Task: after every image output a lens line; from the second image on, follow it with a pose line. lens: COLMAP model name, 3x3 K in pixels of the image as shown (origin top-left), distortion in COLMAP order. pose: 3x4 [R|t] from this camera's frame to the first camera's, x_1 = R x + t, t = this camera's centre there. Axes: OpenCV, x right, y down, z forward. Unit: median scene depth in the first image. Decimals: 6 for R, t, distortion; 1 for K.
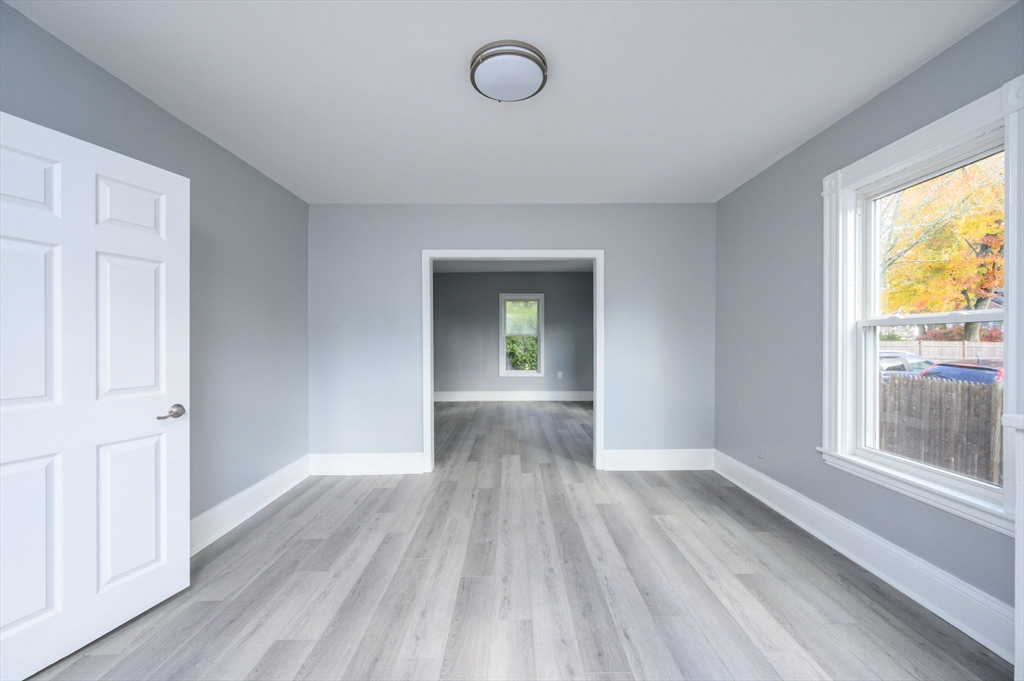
lens RADIAL K [[401.2, 0, 521.4], [0, 401.2, 341.2], [0, 0, 1]] dist [0.001809, -0.000356]
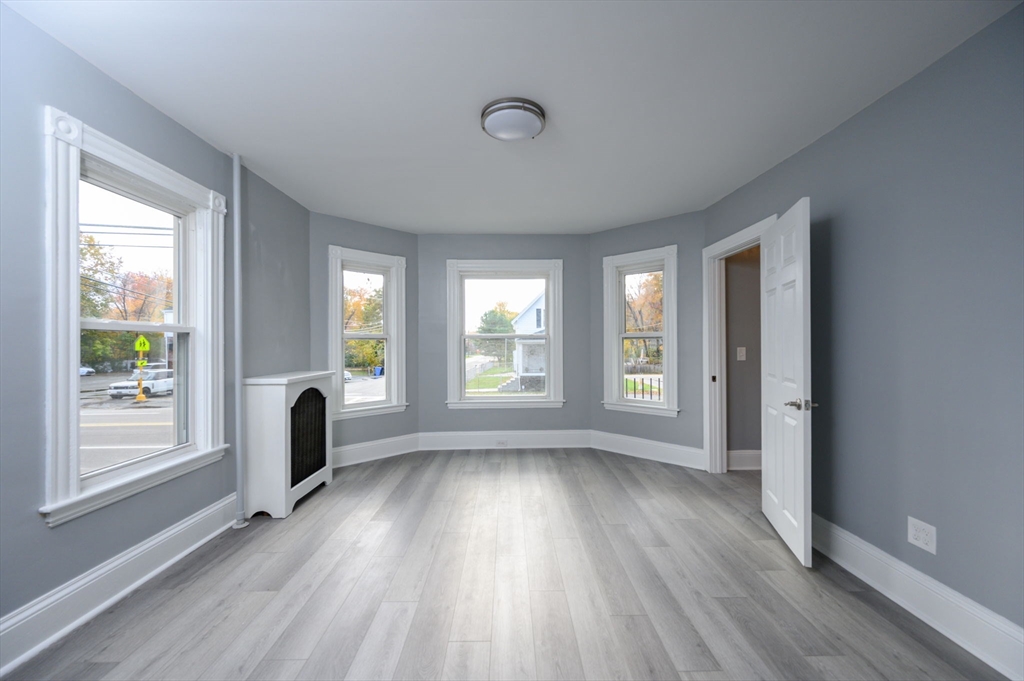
lens RADIAL K [[401.2, 0, 513.4], [0, 401.2, 342.3], [0, 0, 1]] dist [0.001809, -0.000356]
pose [[-0.999949, 0.002908, 0.009646, -0.037621], [0.002891, 0.999994, -0.001817, -0.005695], [-0.009652, -0.001789, -0.999952, 1.901470]]
